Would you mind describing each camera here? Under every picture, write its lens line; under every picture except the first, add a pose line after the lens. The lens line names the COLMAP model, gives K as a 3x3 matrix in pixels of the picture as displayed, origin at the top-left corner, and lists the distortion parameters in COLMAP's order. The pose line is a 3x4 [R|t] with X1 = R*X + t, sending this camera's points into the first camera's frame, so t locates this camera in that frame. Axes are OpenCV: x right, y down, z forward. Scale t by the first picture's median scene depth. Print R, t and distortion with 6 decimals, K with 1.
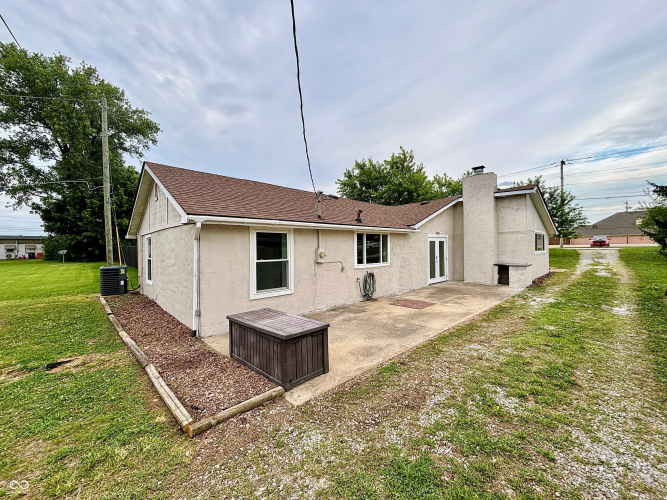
lens RADIAL K [[265.5, 0, 333.5], [0, 265.5, 250.0], [0, 0, 1]] dist [-0.000091, -0.000051]
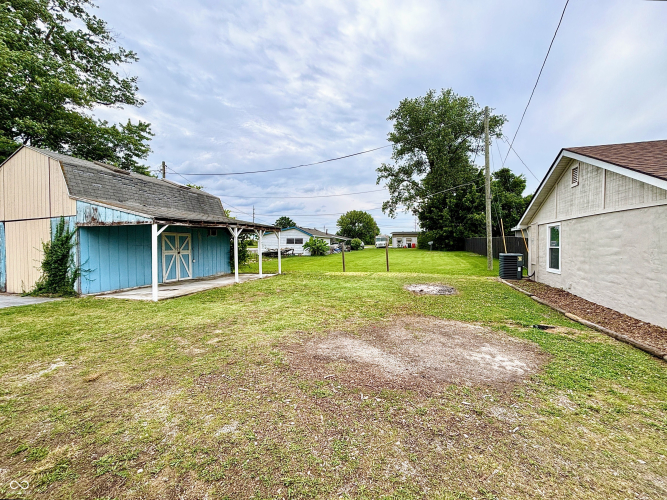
lens RADIAL K [[275.2, 0, 333.5], [0, 275.2, 250.0], [0, 0, 1]] dist [0.000155, 0.000001]
pose [[0.491790, 0.030867, -0.870167, -0.072850], [-0.011076, 0.999512, 0.029195, 0.007886], [0.870644, -0.004720, 0.491892, -0.083354]]
